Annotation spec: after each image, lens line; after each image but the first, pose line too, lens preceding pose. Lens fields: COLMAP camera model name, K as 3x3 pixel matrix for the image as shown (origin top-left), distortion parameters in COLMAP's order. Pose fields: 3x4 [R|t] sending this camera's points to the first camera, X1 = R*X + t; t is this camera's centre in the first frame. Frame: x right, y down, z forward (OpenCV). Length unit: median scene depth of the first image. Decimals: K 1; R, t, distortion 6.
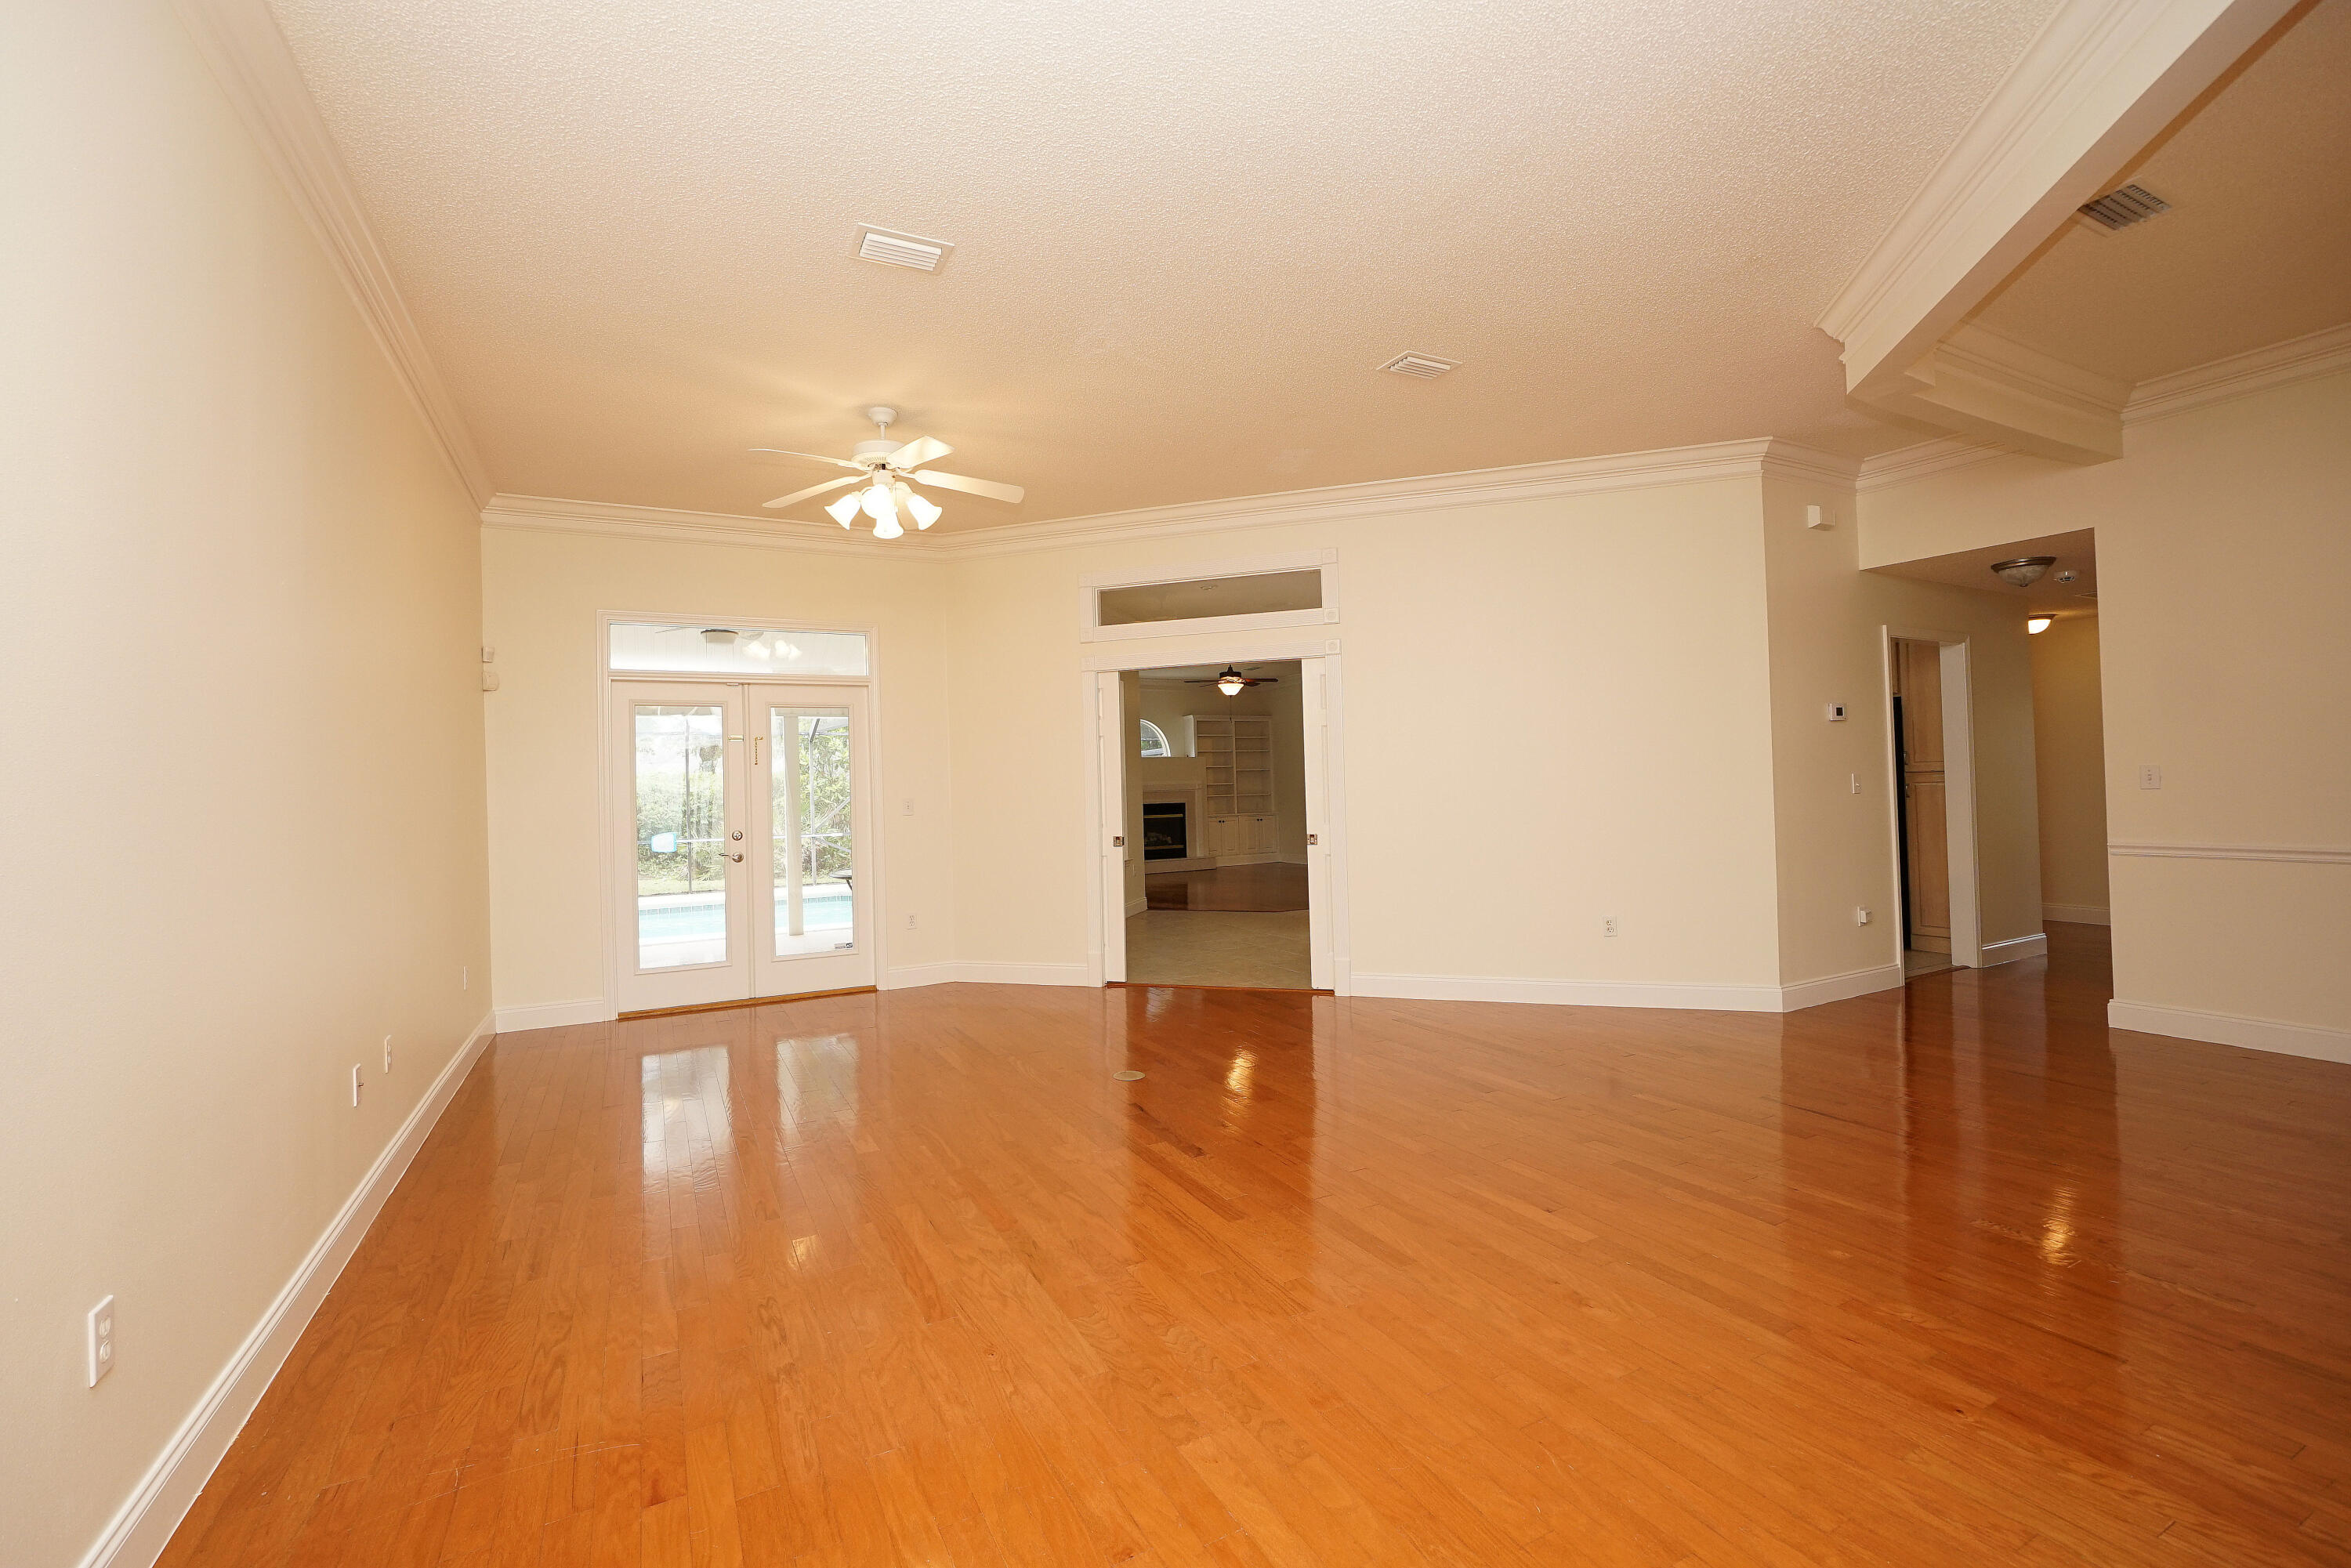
lens RADIAL K [[986.3, 0, 1166.3], [0, 986.3, 776.5], [0, 0, 1]] dist [-0.014764, 0.002952]
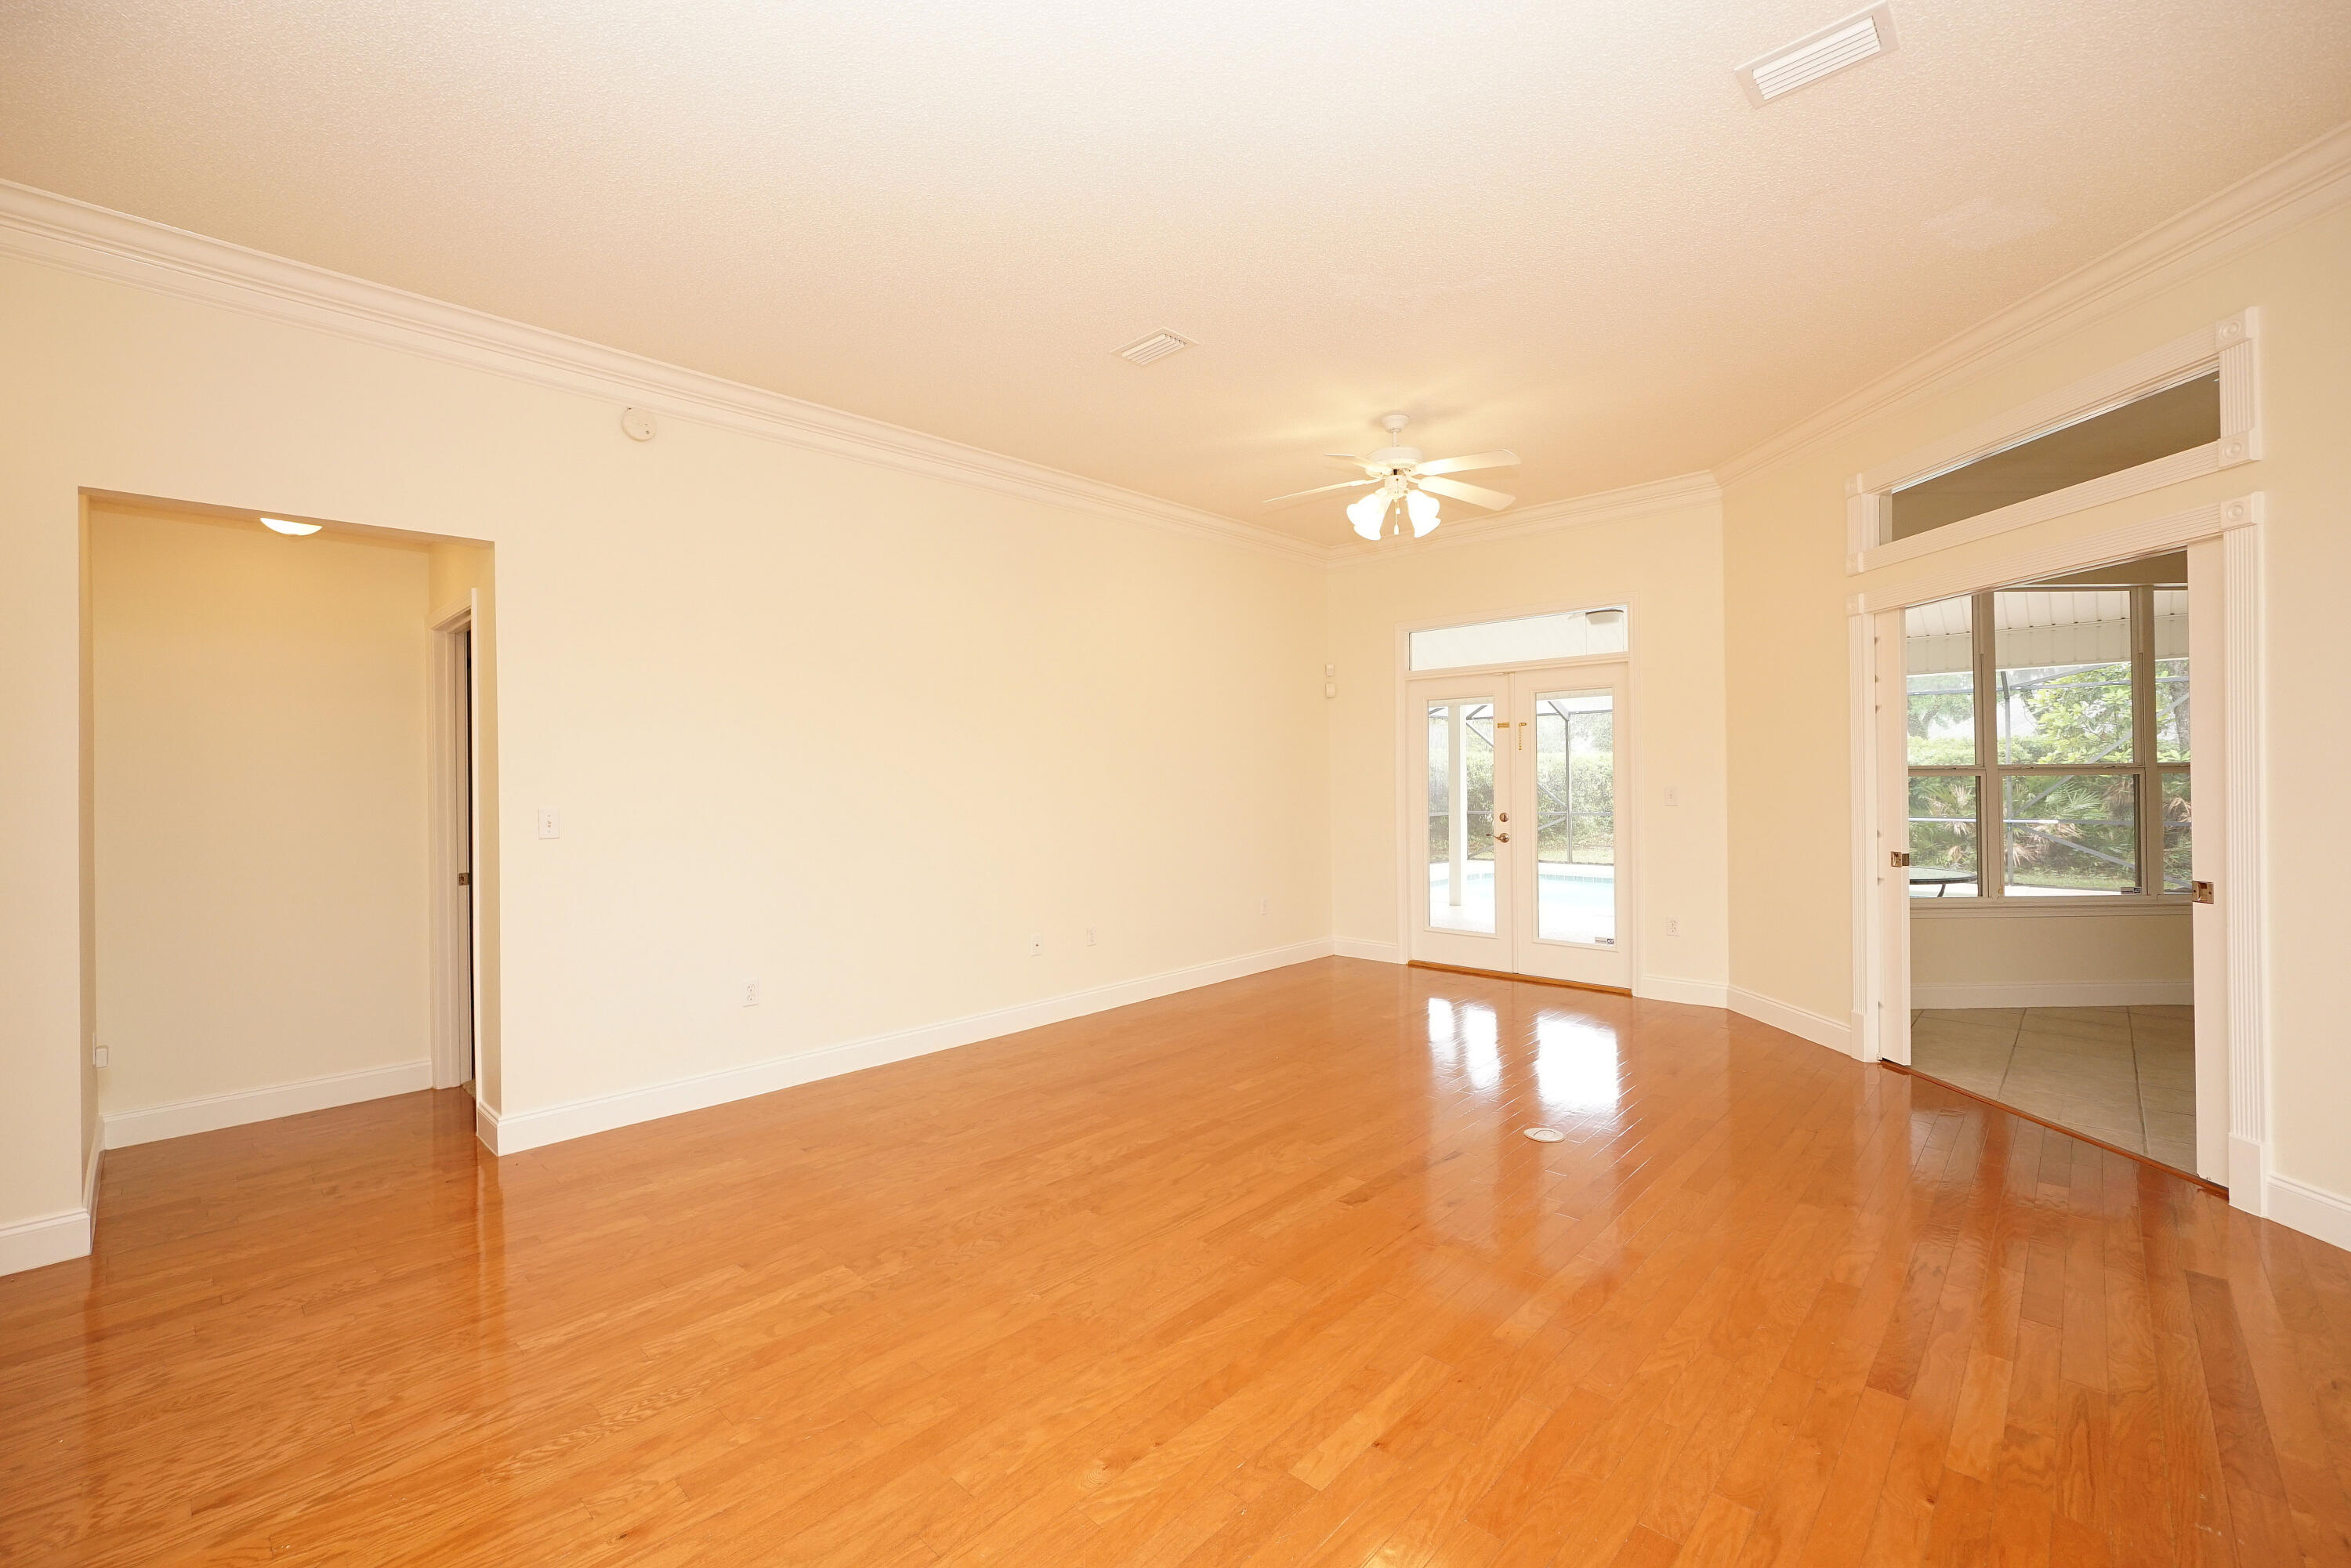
lens RADIAL K [[1029.7, 0, 1181.0], [0, 1029.7, 771.8], [0, 0, 1]] dist [-0.013727, 0.000337]
pose [[0.302662, 0.019258, -0.952903, 0.771653], [0.015111, 0.999573, 0.025000, -0.032545], [0.952978, -0.021966, 0.302242, 0.507032]]
